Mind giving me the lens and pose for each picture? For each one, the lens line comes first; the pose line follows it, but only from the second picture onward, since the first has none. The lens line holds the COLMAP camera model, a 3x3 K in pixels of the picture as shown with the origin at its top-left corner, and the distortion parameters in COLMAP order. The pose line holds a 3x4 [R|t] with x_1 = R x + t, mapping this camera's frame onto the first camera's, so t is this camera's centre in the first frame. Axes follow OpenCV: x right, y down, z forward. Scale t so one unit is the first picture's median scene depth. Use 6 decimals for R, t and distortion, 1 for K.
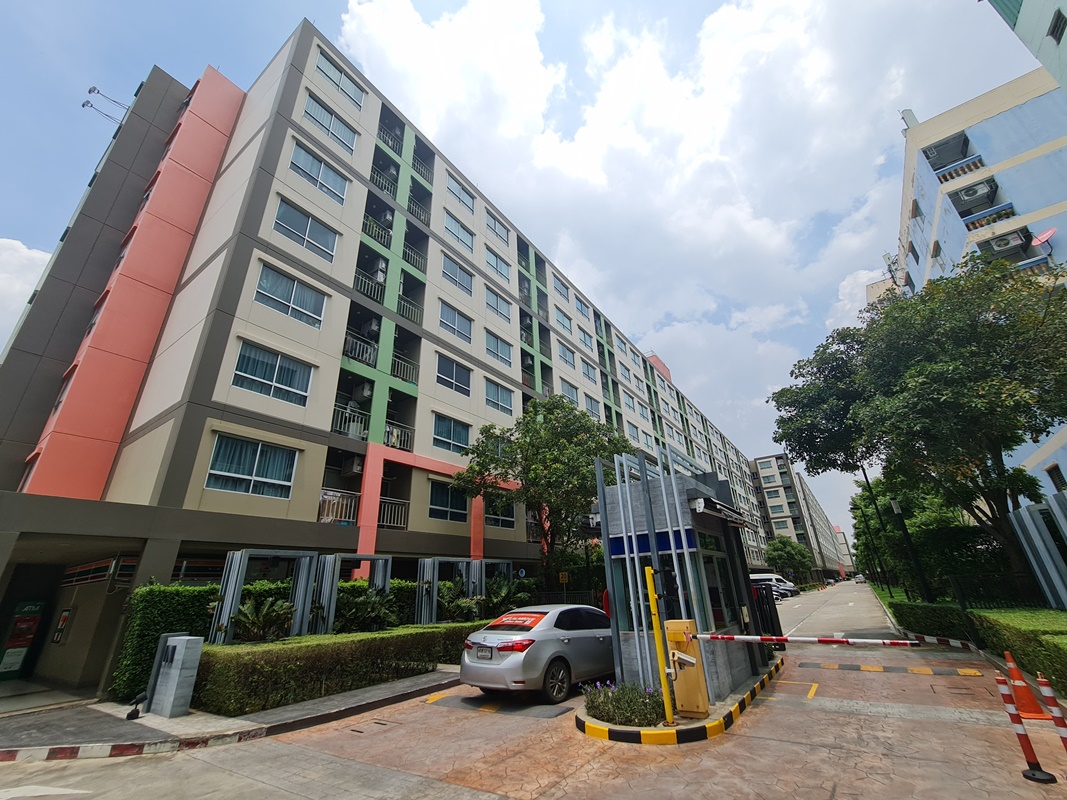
lens RADIAL K [[436.8, 0, 538.0], [0, 436.8, 397.6], [0, 0, 1]] dist [-0.003402, -0.000528]
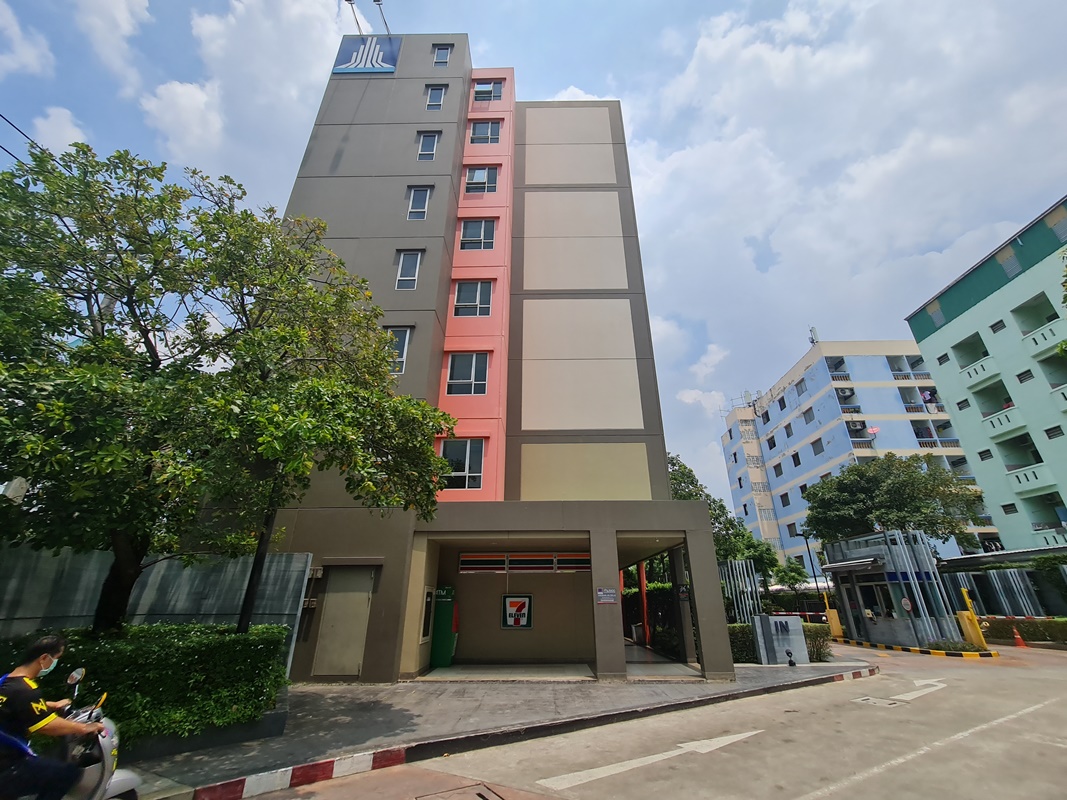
lens RADIAL K [[436.8, 0, 533.7], [0, 436.8, 405.7], [0, 0, 1]] dist [-0.003402, -0.000528]
pose [[0.844231, 0.259737, 0.468839, -1.011573], [-0.249852, 0.964592, -0.084479, 0.066133], [-0.474181, -0.045820, 0.879234, 0.009710]]
